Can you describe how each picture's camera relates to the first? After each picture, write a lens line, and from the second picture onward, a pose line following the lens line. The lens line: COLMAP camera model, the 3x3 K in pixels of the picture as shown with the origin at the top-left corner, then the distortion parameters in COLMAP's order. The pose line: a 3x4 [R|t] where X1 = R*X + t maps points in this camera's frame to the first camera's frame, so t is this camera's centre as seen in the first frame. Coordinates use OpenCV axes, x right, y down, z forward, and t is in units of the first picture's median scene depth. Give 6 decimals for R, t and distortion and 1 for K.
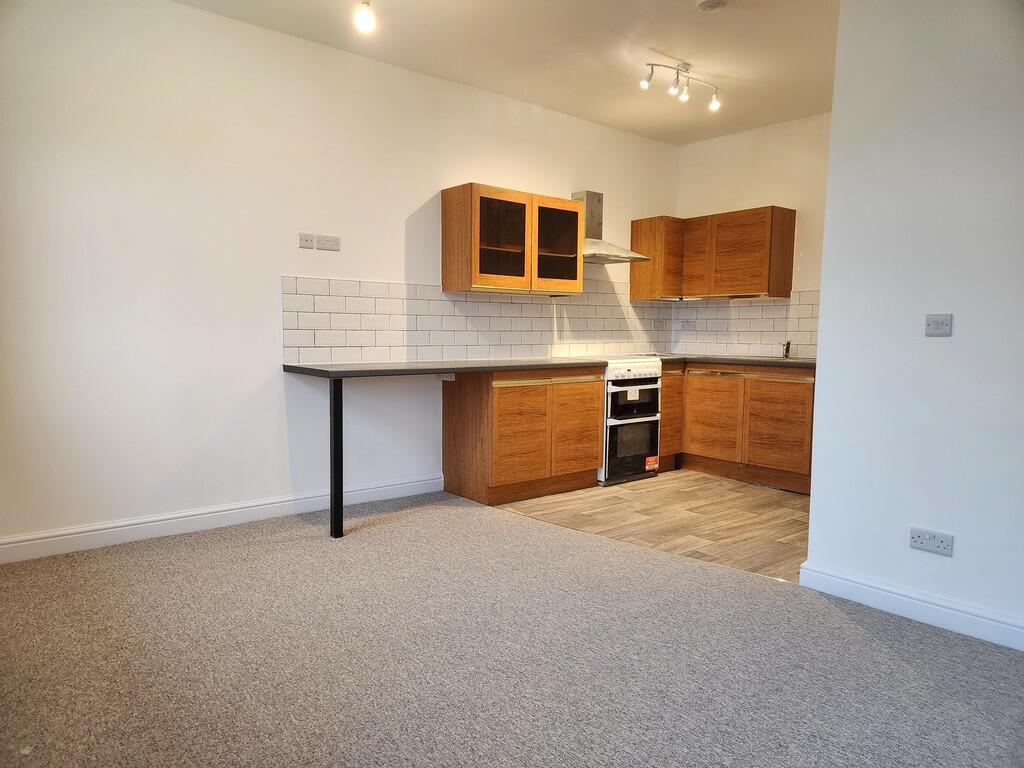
lens RADIAL K [[683.5, 0, 508.2], [0, 683.5, 390.0], [0, 0, 1]] dist [0.081887, -0.067816]
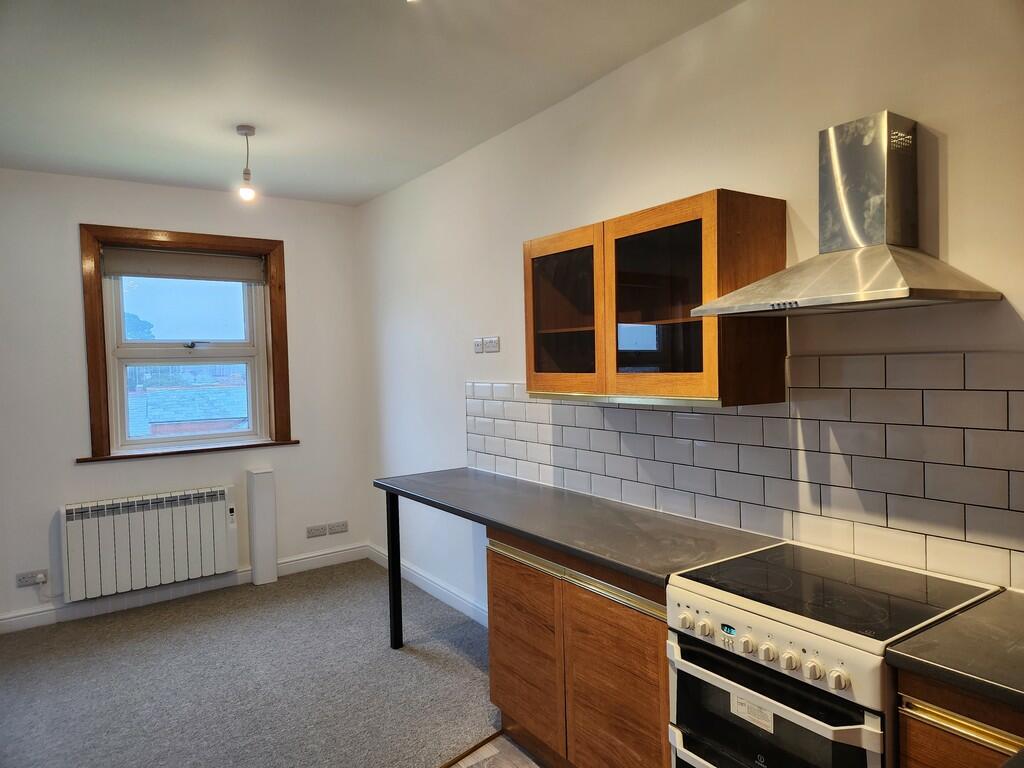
lens RADIAL K [[683.5, 0, 505.5], [0, 683.5, 378.7], [0, 0, 1]] dist [0.081887, -0.067816]
pose [[-0.097759, 0.021085, -0.994987, 0.603144], [-0.065642, 0.997462, 0.027587, -0.177277], [0.993043, 0.068010, -0.096126, 1.017640]]
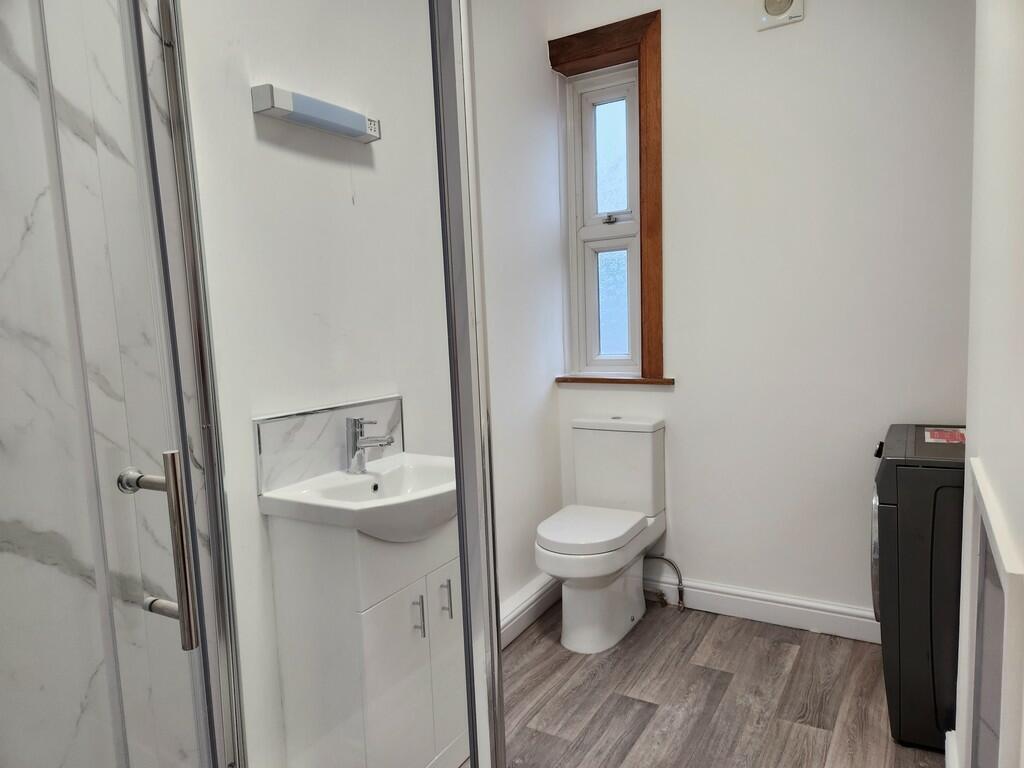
lens RADIAL K [[683.5, 0, 518.8], [0, 683.5, 389.8], [0, 0, 1]] dist [0.081887, -0.067816]
pose [[-0.939039, 0.074374, -0.335669, 0.503428], [0.002552, 0.977803, 0.209510, -0.161659], [0.343801, 0.195881, -0.918385, 1.375039]]
